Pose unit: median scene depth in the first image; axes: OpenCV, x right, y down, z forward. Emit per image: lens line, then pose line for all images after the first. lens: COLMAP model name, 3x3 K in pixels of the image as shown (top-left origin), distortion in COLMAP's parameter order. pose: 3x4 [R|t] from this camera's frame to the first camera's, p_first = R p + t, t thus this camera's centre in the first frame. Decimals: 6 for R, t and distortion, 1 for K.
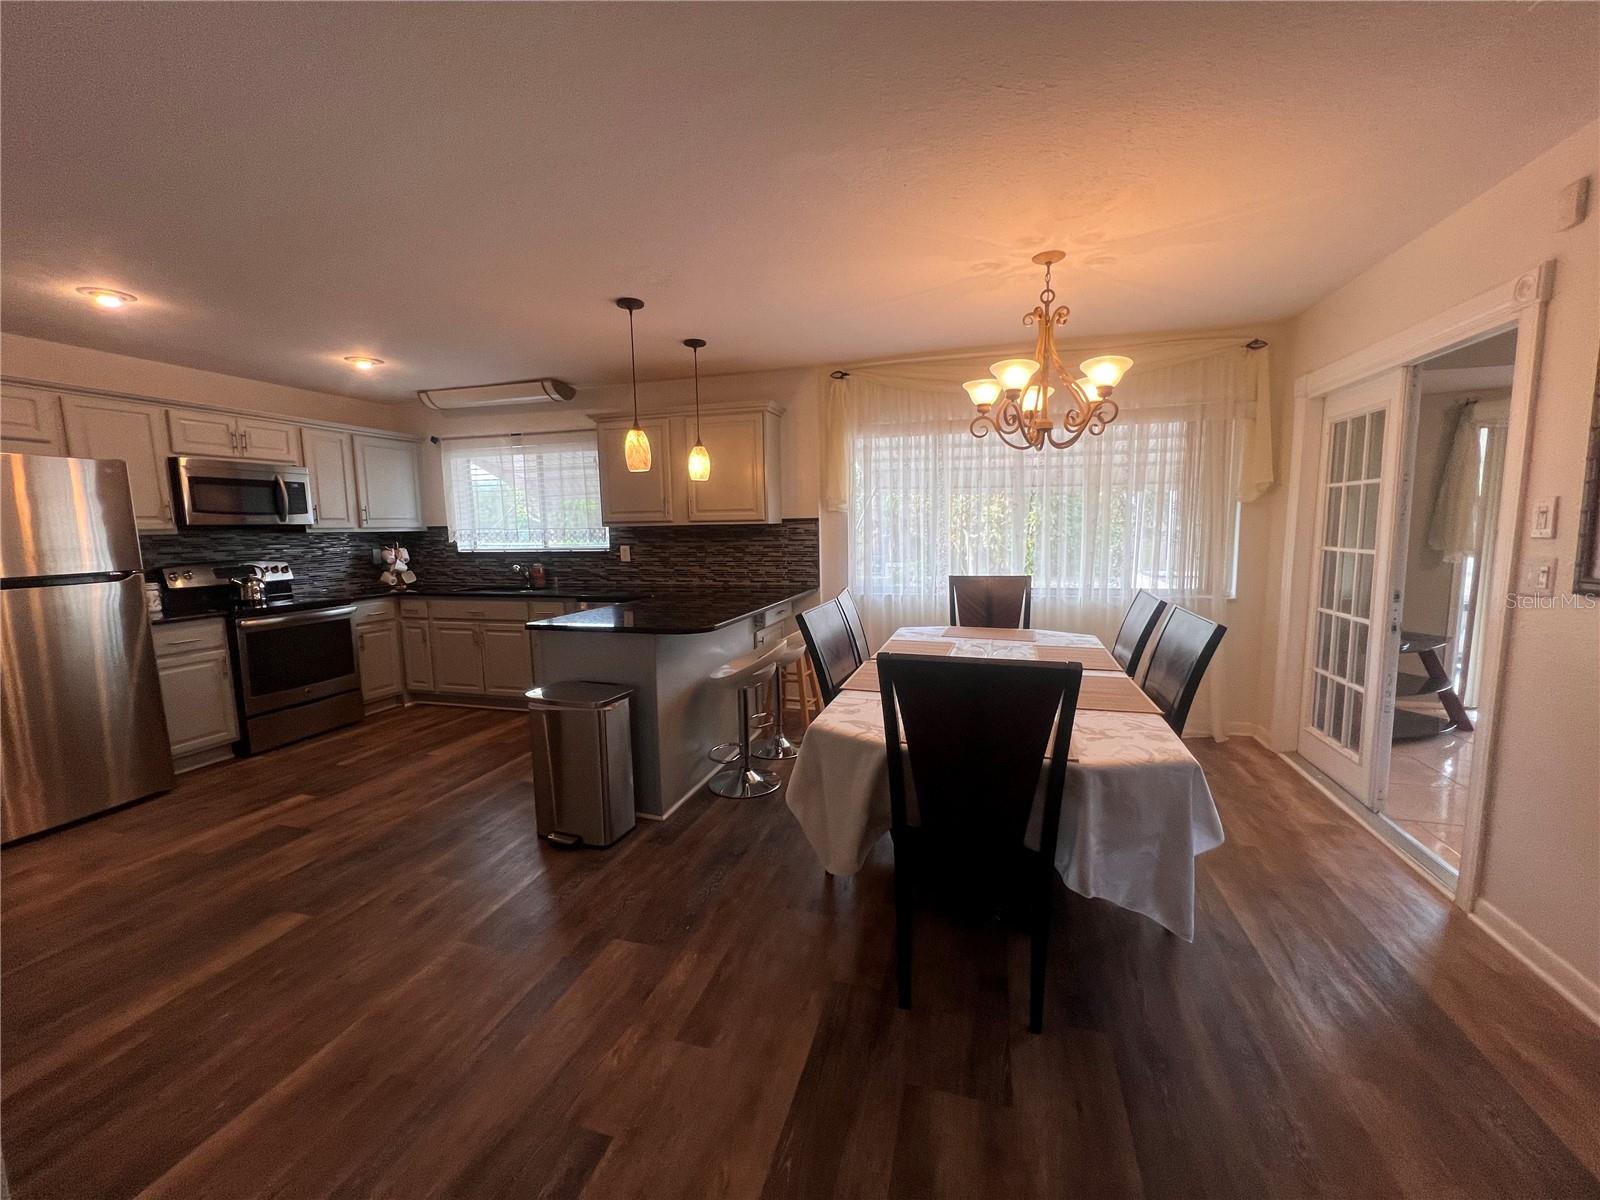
lens RADIAL K [[637.4, 0, 801.7], [0, 637.4, 598.5], [0, 0, 1]] dist [-0.004416, 0.000840]
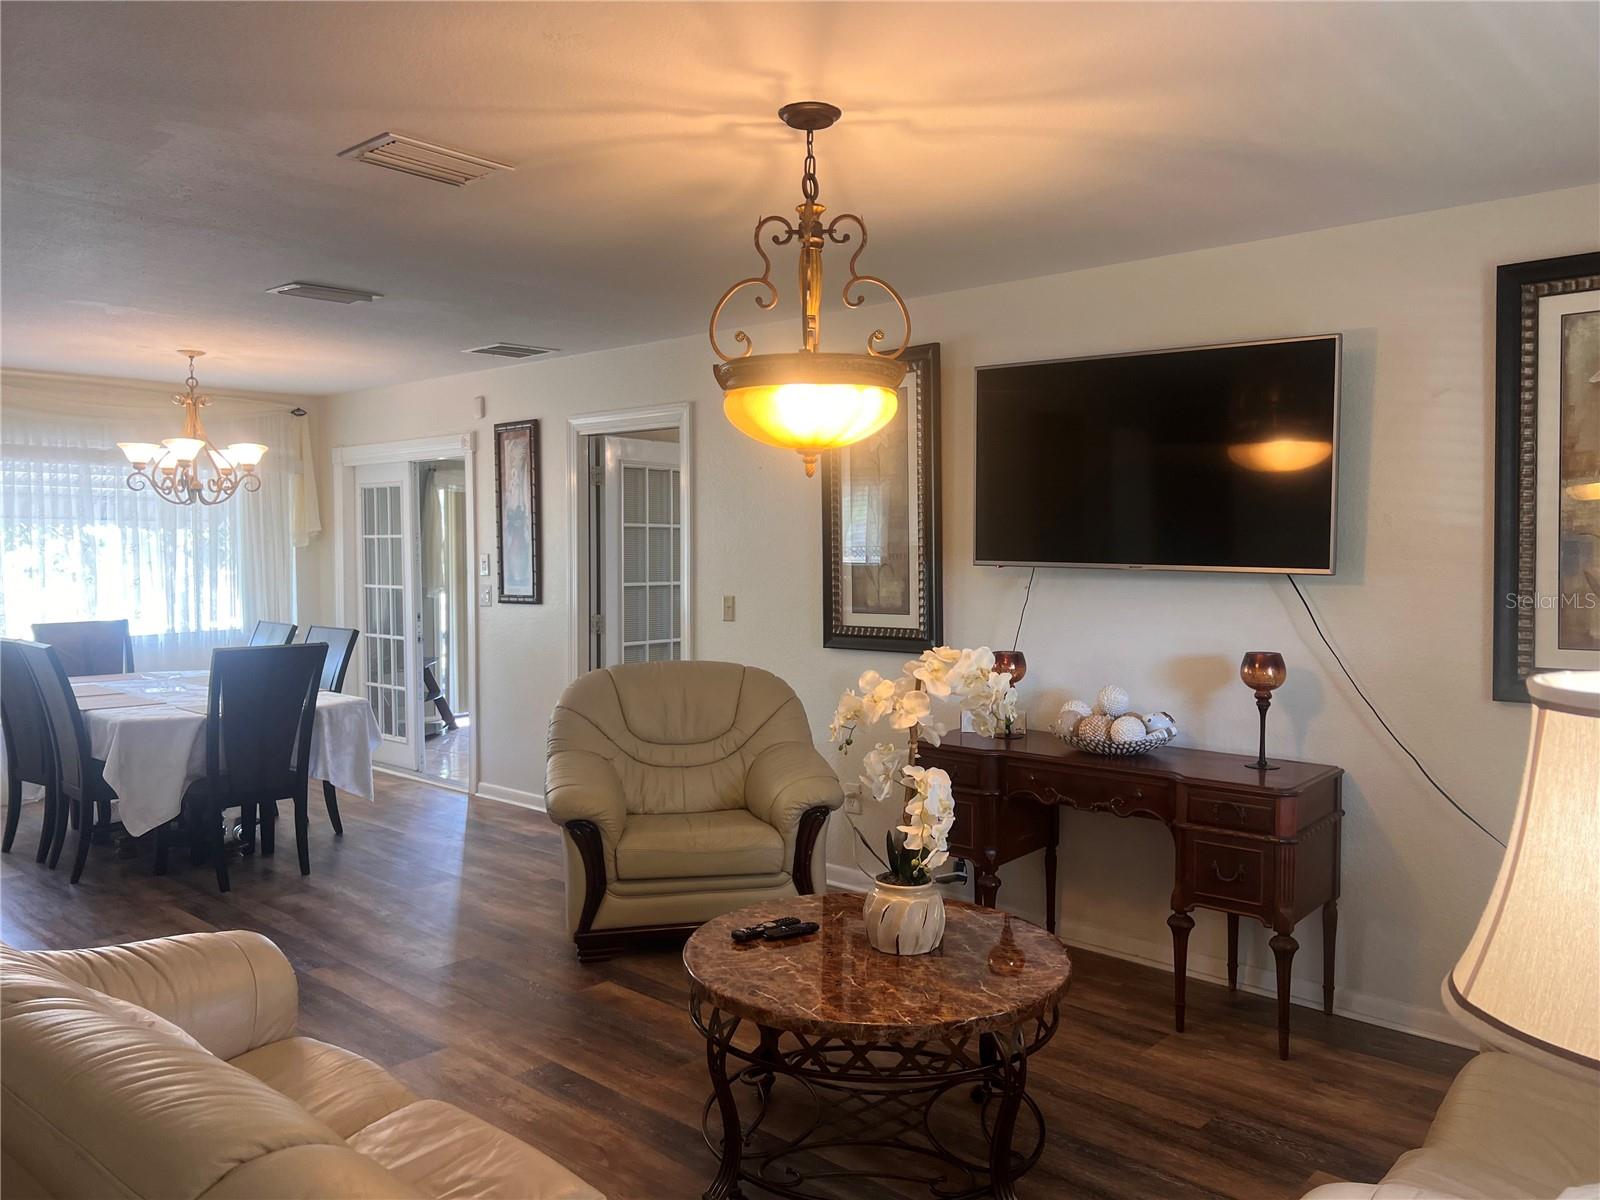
lens RADIAL K [[1195.5, 0, 797.7], [0, 1195.5, 594.1], [0, 0, 1]] dist [0.043810, -0.053789]
pose [[0.432080, -0.020616, 0.901599, -0.810826], [0.100056, 0.994662, -0.025207, 0.070356], [-0.896267, 0.101102, 0.431837, -0.674014]]
